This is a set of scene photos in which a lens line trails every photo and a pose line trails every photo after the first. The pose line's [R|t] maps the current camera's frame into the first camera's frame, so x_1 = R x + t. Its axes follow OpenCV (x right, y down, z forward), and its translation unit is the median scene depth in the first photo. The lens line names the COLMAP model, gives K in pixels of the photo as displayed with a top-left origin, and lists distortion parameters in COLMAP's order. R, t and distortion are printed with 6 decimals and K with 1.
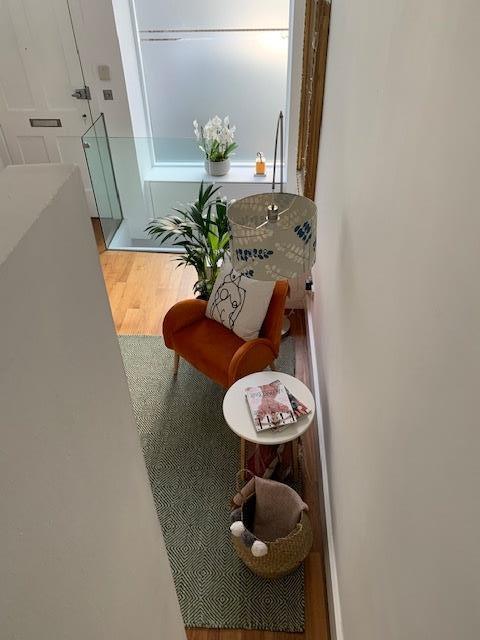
lens RADIAL K [[480.4, 0, 241.5], [0, 480.4, 310.7], [0, 0, 1]] dist [0.043801, -0.061676]
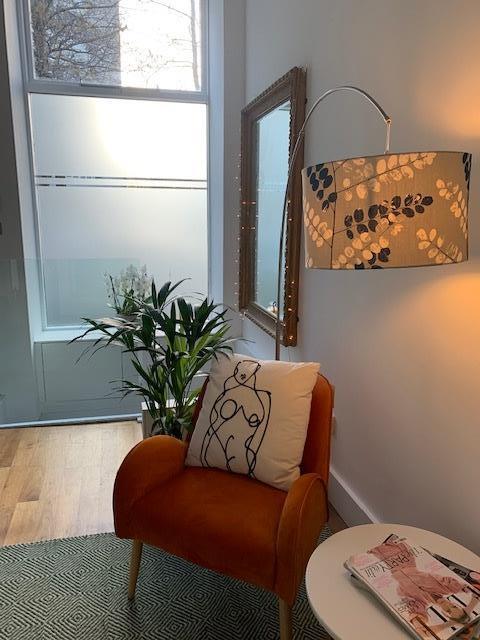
lens RADIAL K [[480.4, 0, 241.5], [0, 480.4, 310.7], [0, 0, 1]] dist [0.043801, -0.061676]
pose [[0.957317, -0.025713, 0.287893, -0.185127], [0.155272, 0.885860, -0.437199, 0.116764], [-0.243792, 0.463240, 0.852042, 0.437955]]
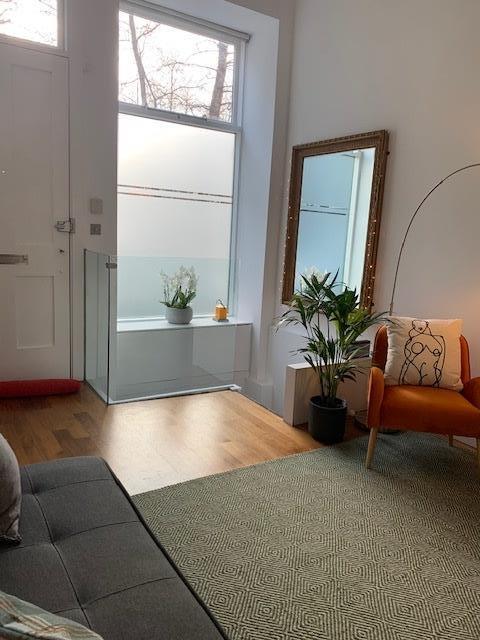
lens RADIAL K [[499.7, 0, 240.0], [0, 499.7, 320.0], [0, 0, 1]] dist [0.000303, -0.000425]
pose [[0.805401, -0.034404, 0.591732, -0.907200], [0.307420, 0.877791, -0.367391, 0.174256], [-0.506777, 0.477807, 0.717550, 0.429179]]
